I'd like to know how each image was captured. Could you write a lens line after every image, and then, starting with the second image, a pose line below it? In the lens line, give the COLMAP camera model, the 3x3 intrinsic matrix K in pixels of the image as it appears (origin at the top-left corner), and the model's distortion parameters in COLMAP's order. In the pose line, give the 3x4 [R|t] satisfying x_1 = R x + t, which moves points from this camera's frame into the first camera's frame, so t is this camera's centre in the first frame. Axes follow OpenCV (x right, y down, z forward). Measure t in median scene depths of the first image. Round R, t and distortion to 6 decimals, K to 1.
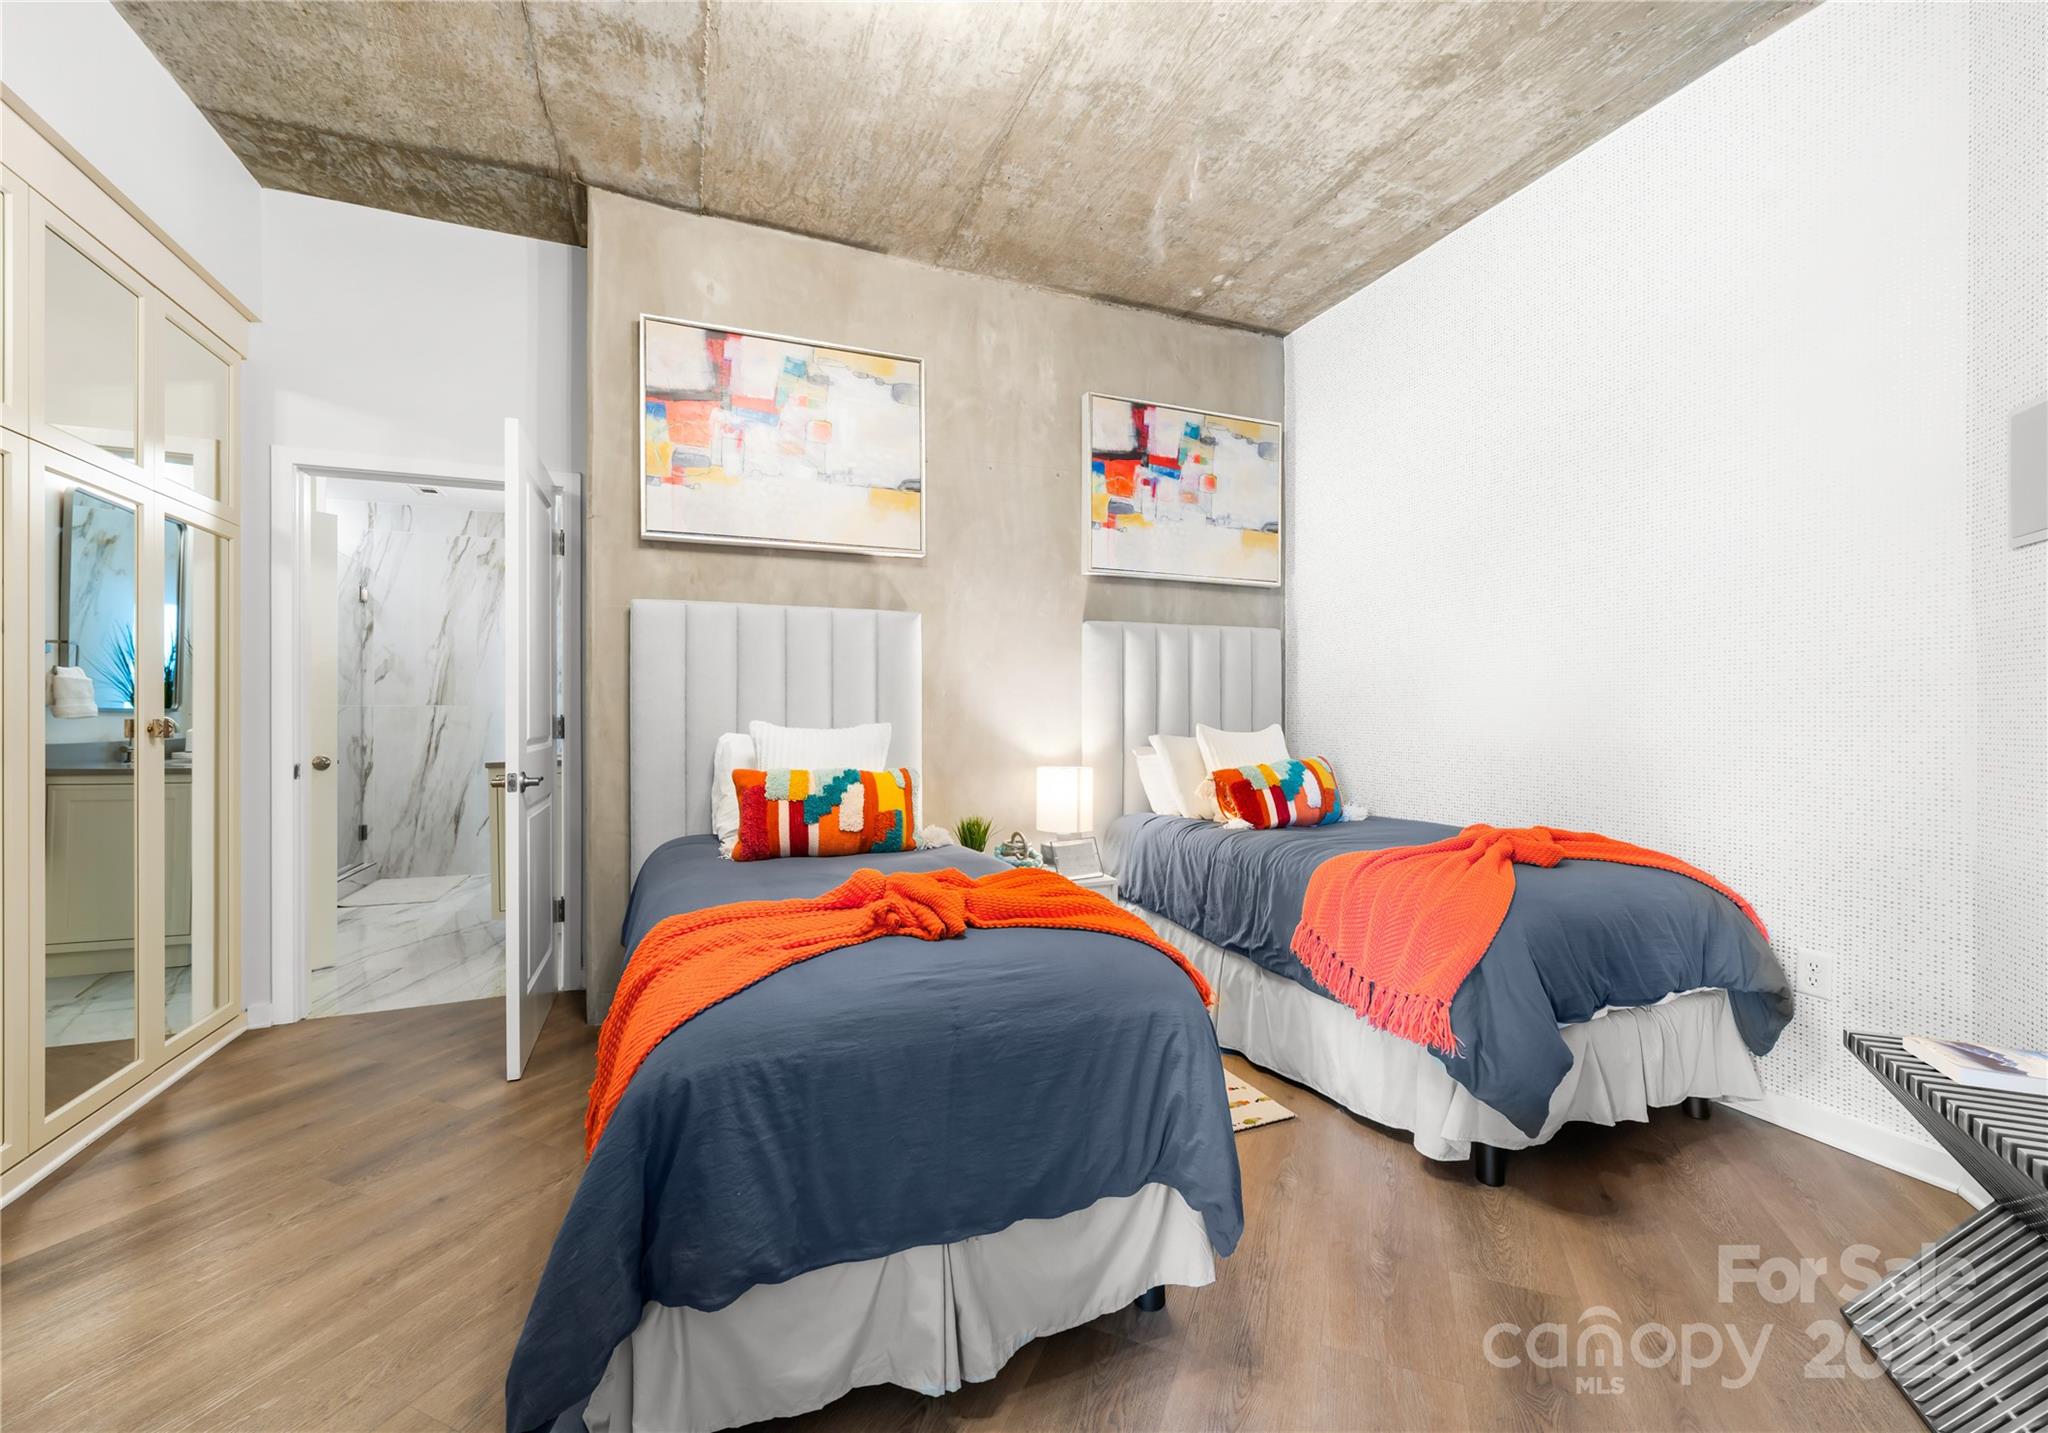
lens RADIAL K [[853.0, 0, 1008.5], [0, 853.0, 710.7], [0, 0, 1]] dist [-0.008093, 0.001978]
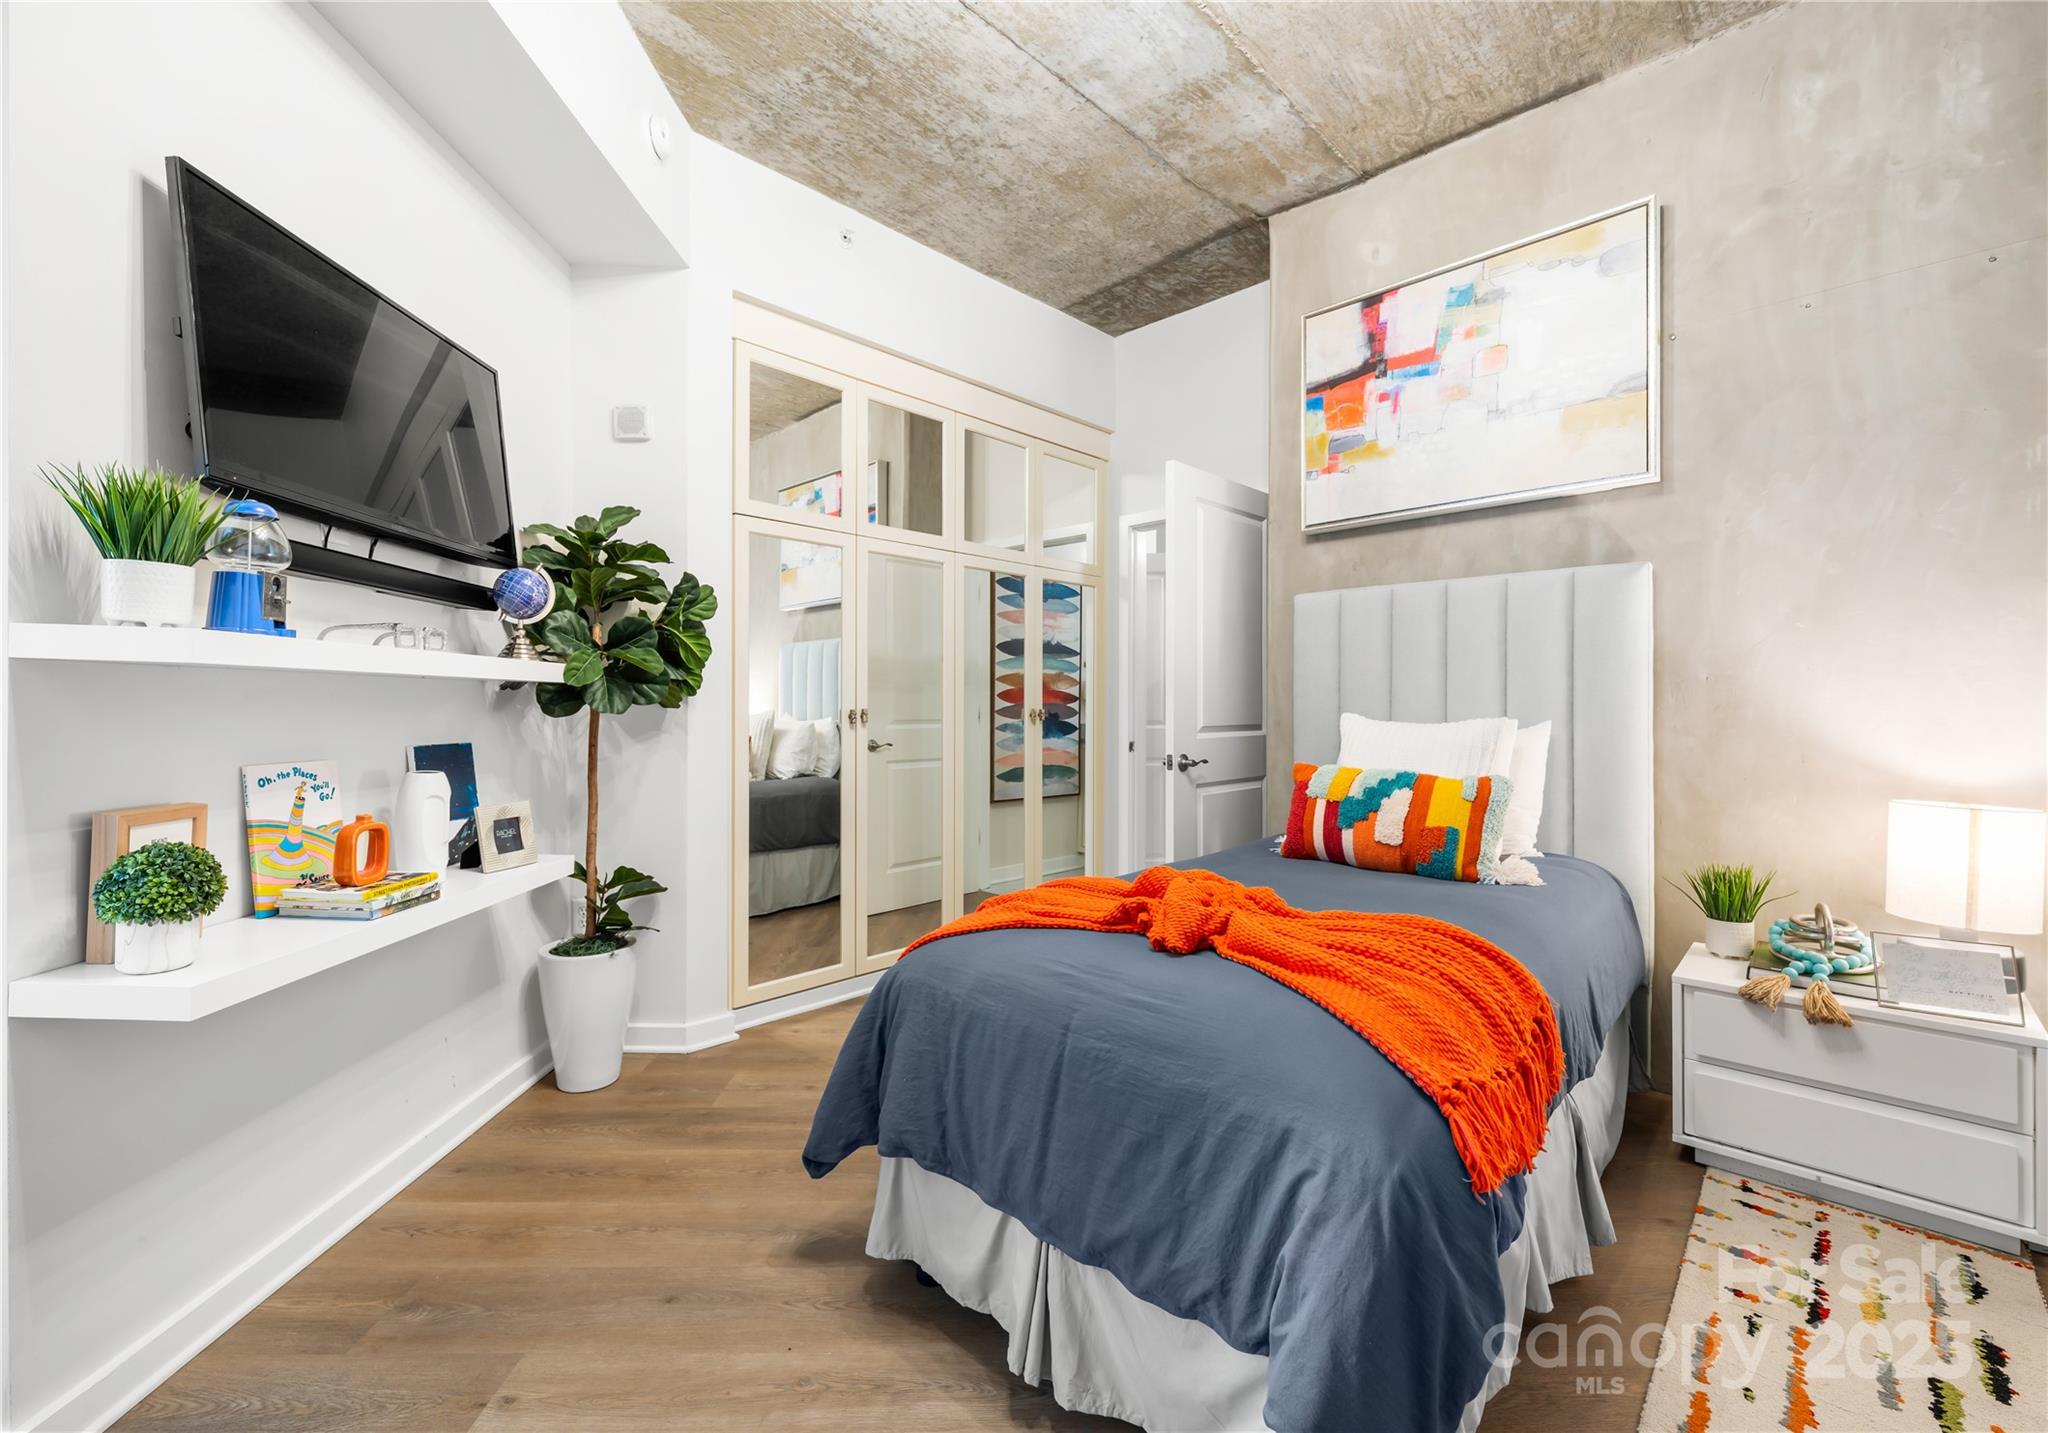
lens RADIAL K [[853.0, 0, 981.6], [0, 853.0, 703.6], [0, 0, 1]] dist [-0.008093, 0.001978]
pose [[0.372879, -0.001358, -0.927879, 0.374448], [0.000831, 0.999999, -0.001129, 0.001992], [0.927880, -0.000350, 0.372880, 0.258089]]
